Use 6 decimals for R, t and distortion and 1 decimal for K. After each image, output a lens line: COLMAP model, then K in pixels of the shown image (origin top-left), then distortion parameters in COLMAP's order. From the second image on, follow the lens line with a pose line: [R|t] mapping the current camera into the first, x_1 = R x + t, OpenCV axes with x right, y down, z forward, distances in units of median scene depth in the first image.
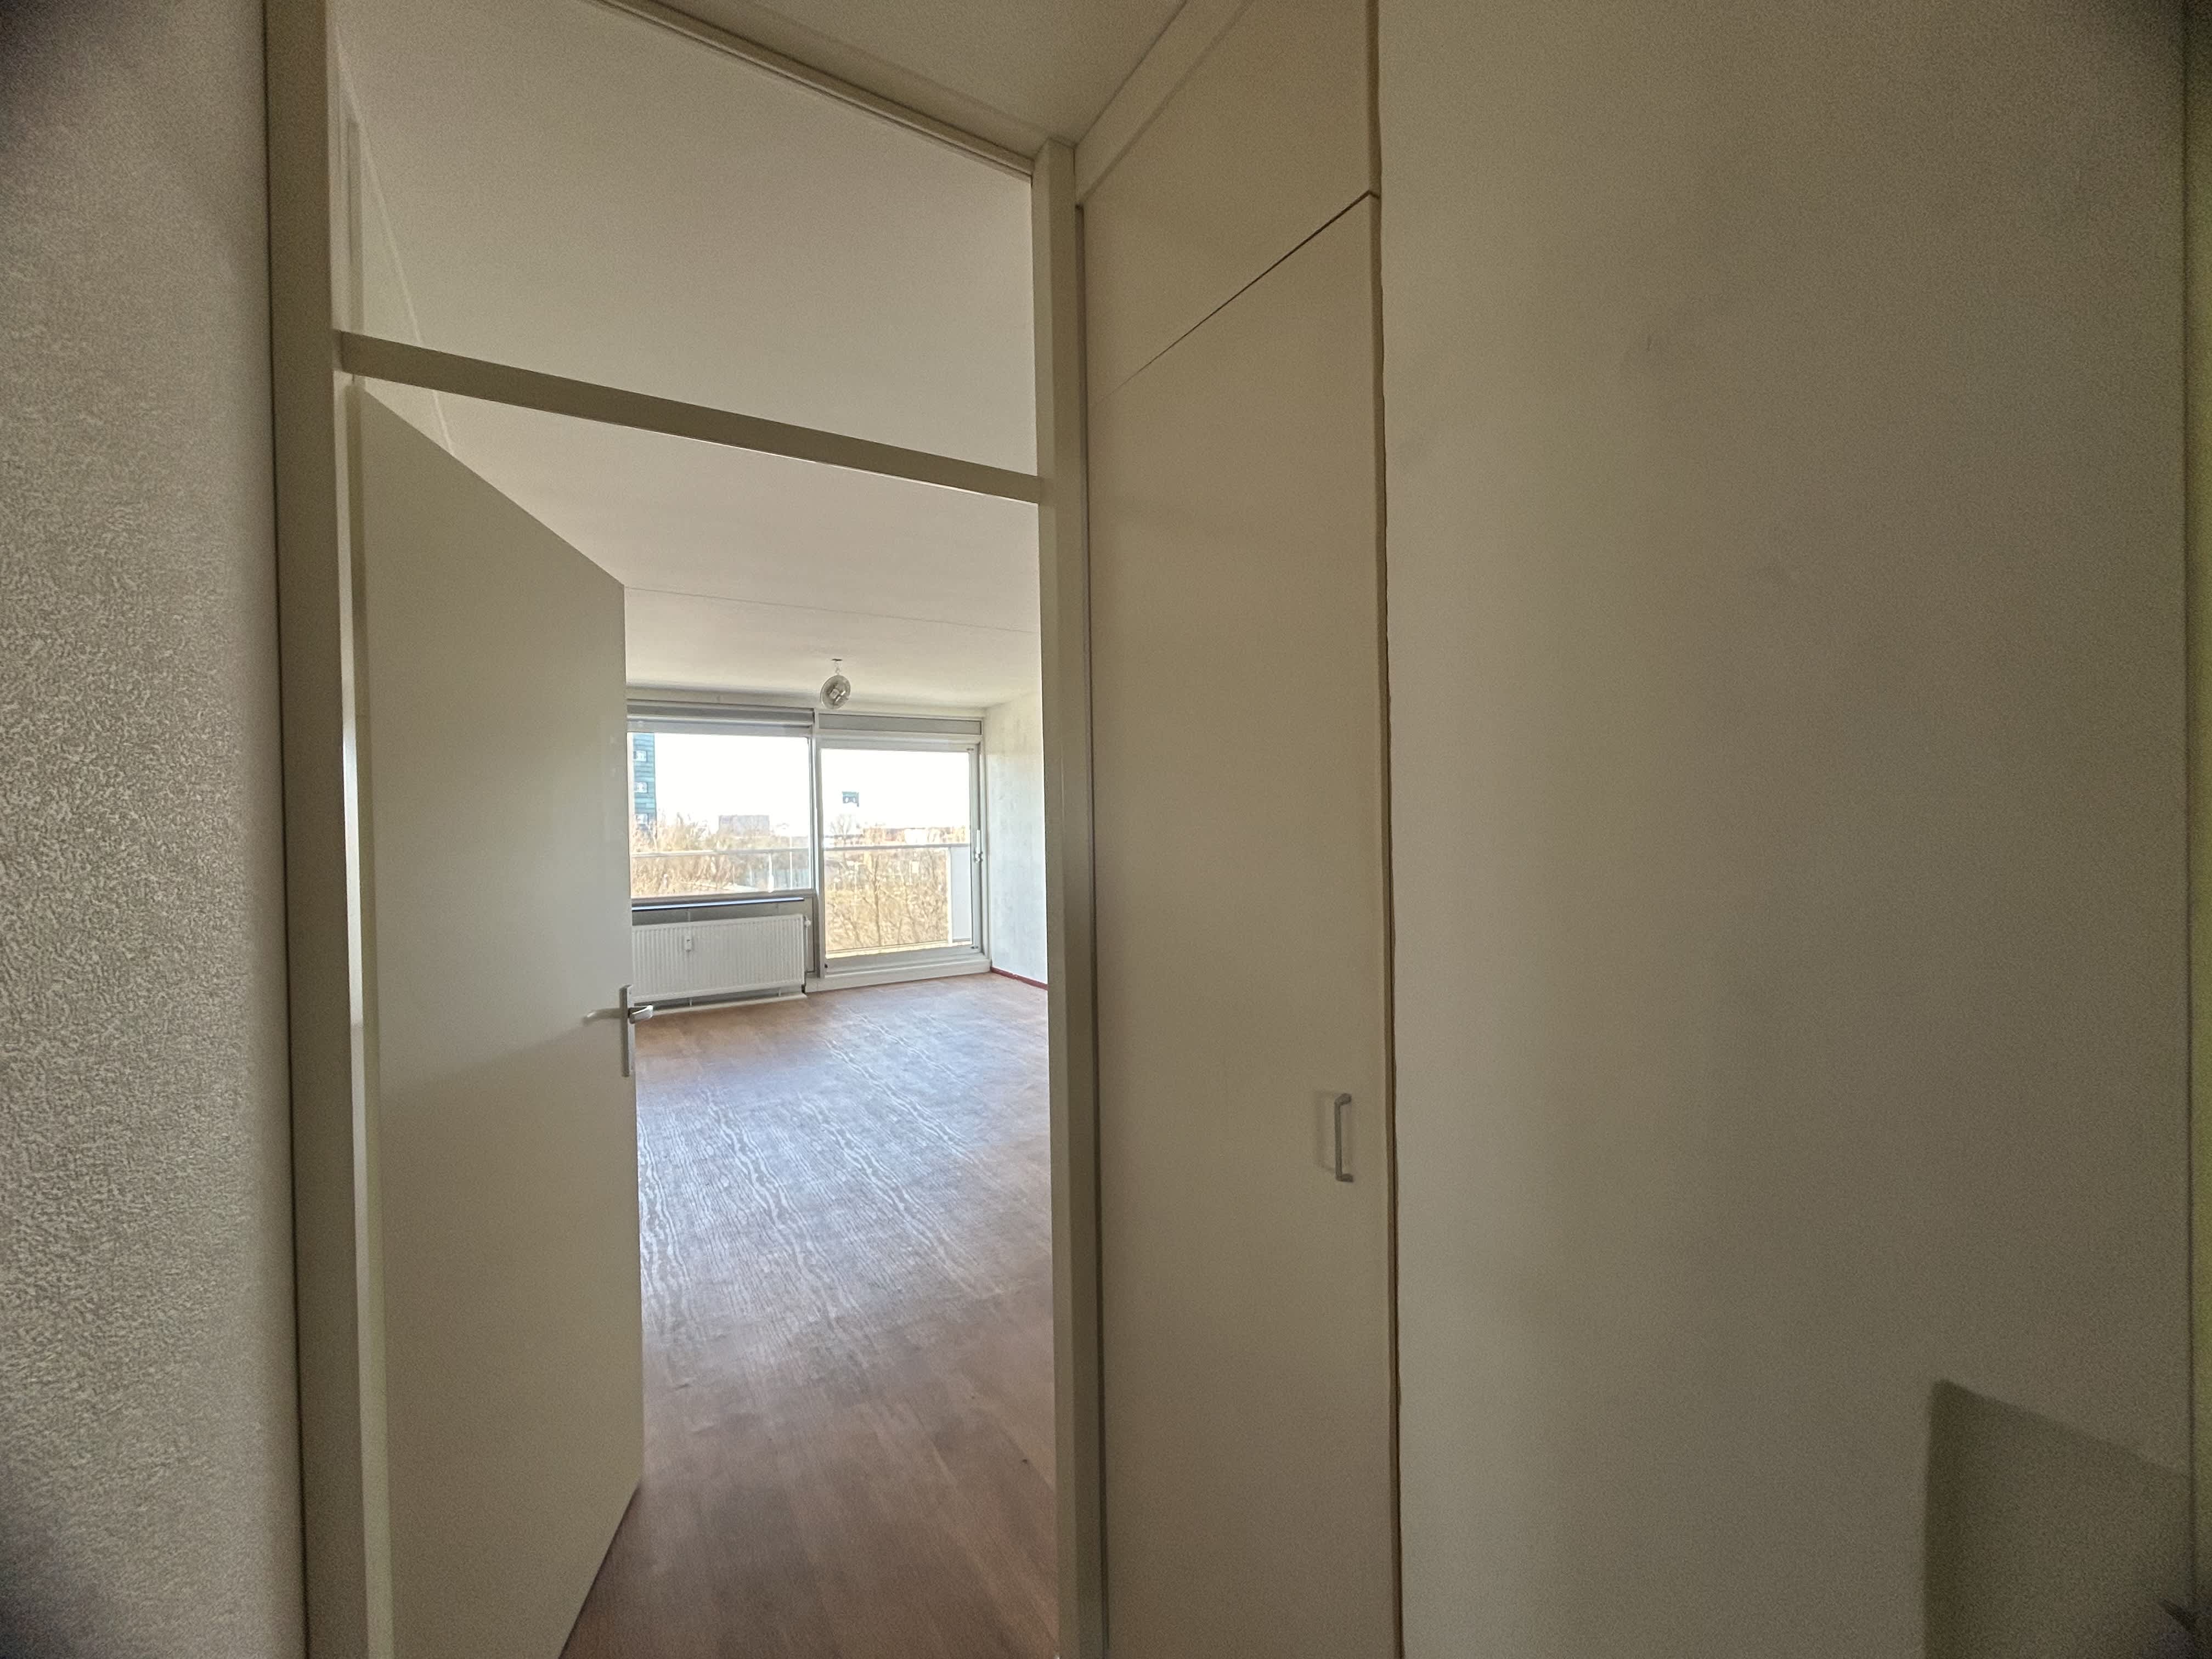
lens RADIAL K [[892.3, 0, 1112.7], [0, 892.3, 829.0], [0, 0, 1]] dist [0.000221, 0.000115]
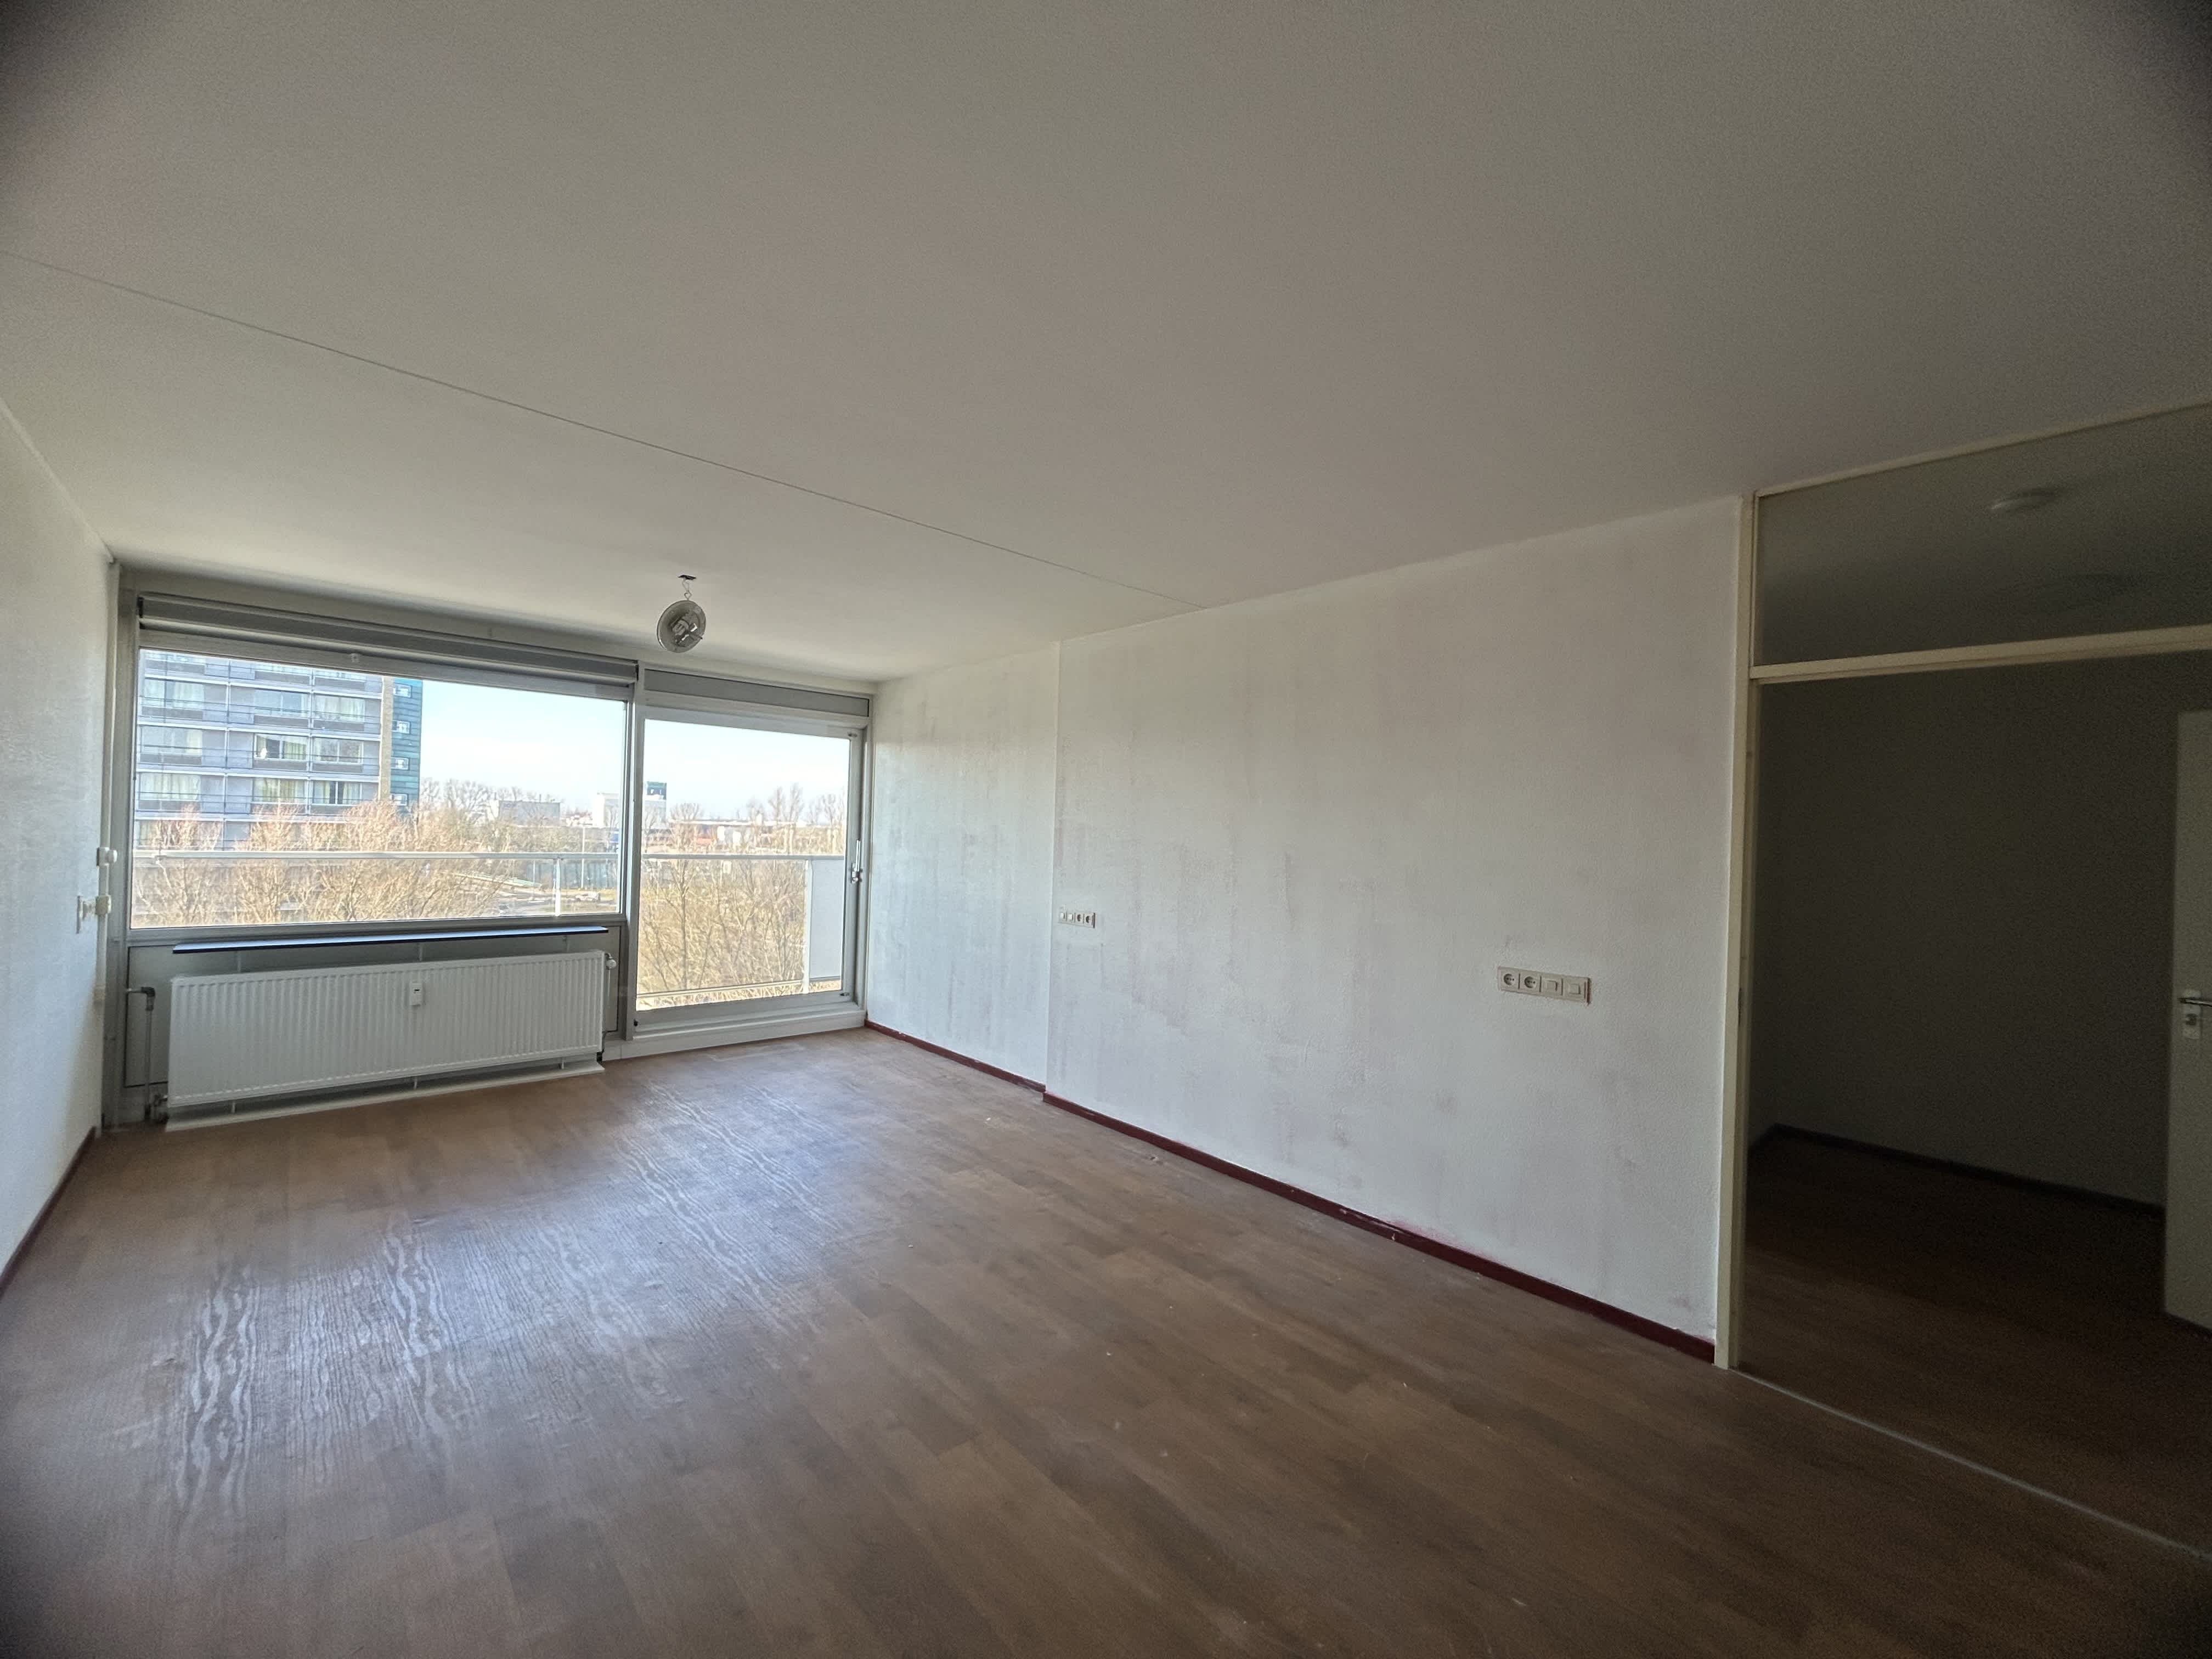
lens RADIAL K [[892.3, 0, 1098.5], [0, 892.3, 830.1], [0, 0, 1]] dist [0.000221, 0.000115]
pose [[0.983344, 0.049686, 0.174833, -0.086469], [-0.047722, 0.998742, -0.015421, -0.006525], [-0.175379, 0.006821, 0.984477, 0.223222]]
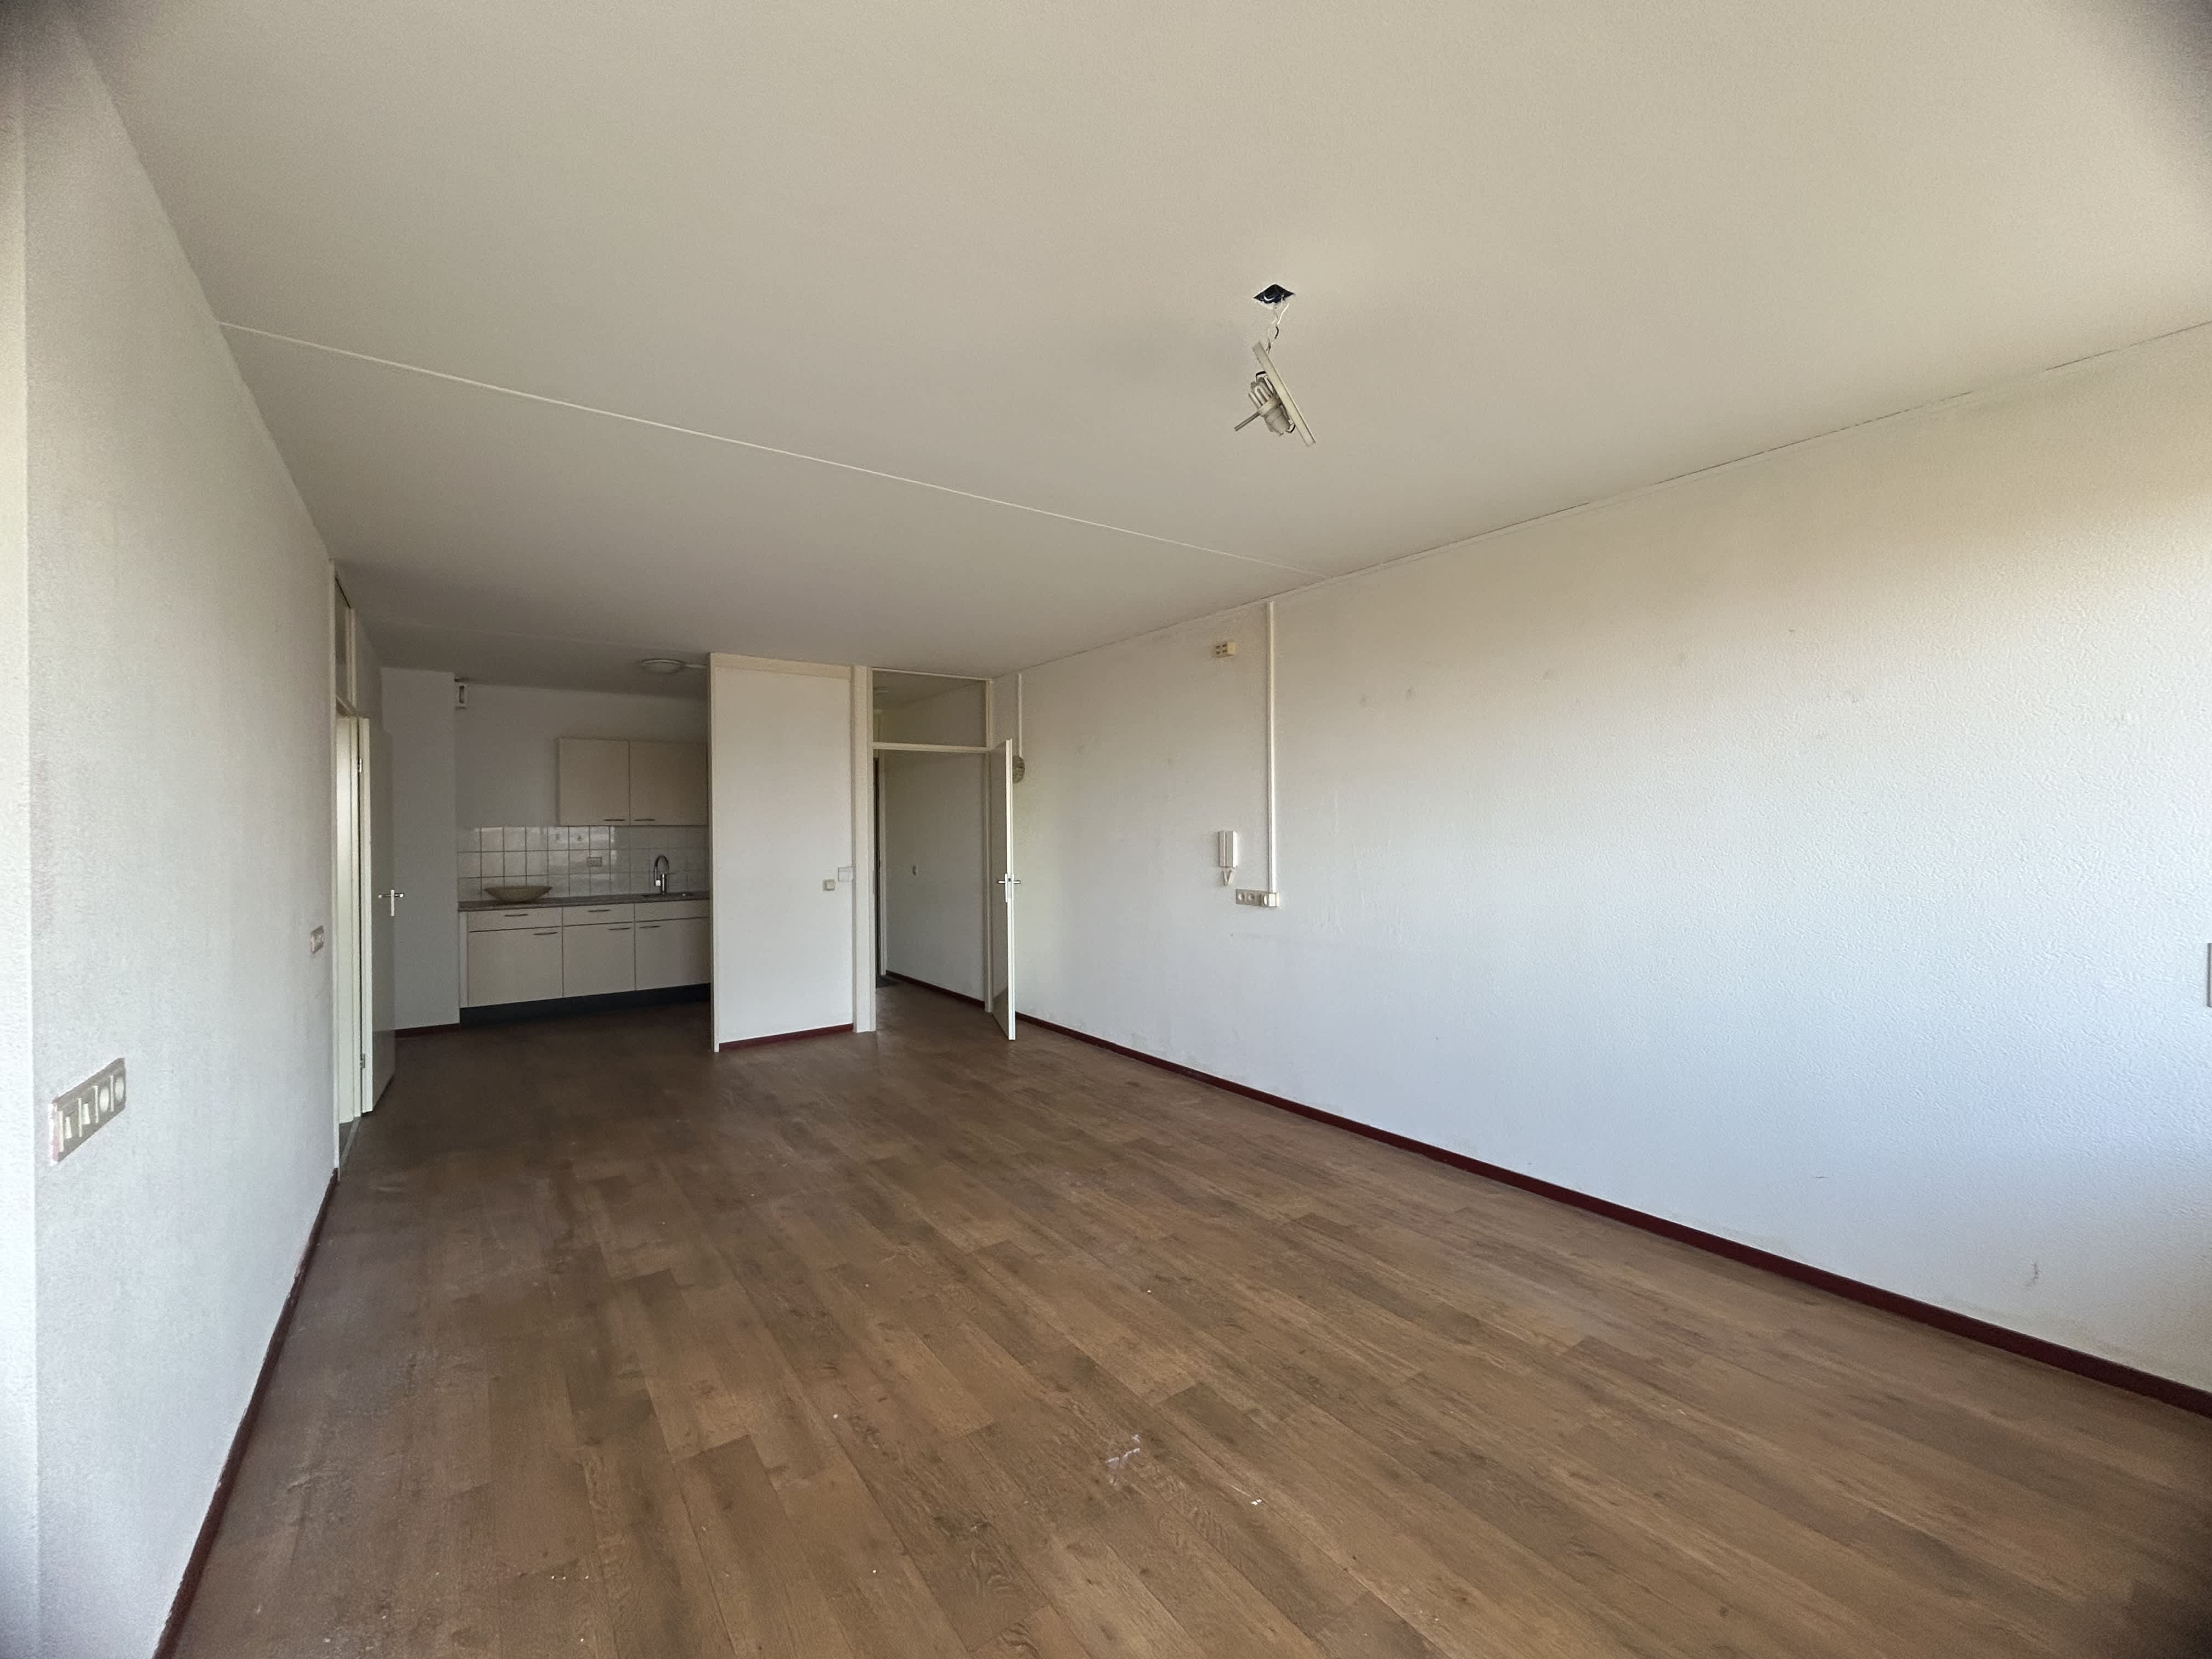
lens RADIAL K [[892.3, 0, 1104.7], [0, 892.3, 829.0], [0, 0, 1]] dist [0.000221, 0.000115]
pose [[-0.997029, 0.028841, -0.071427, -0.162102], [0.028148, 0.999547, 0.010699, -0.002525], [0.071703, 0.008657, -0.997388, 0.976319]]
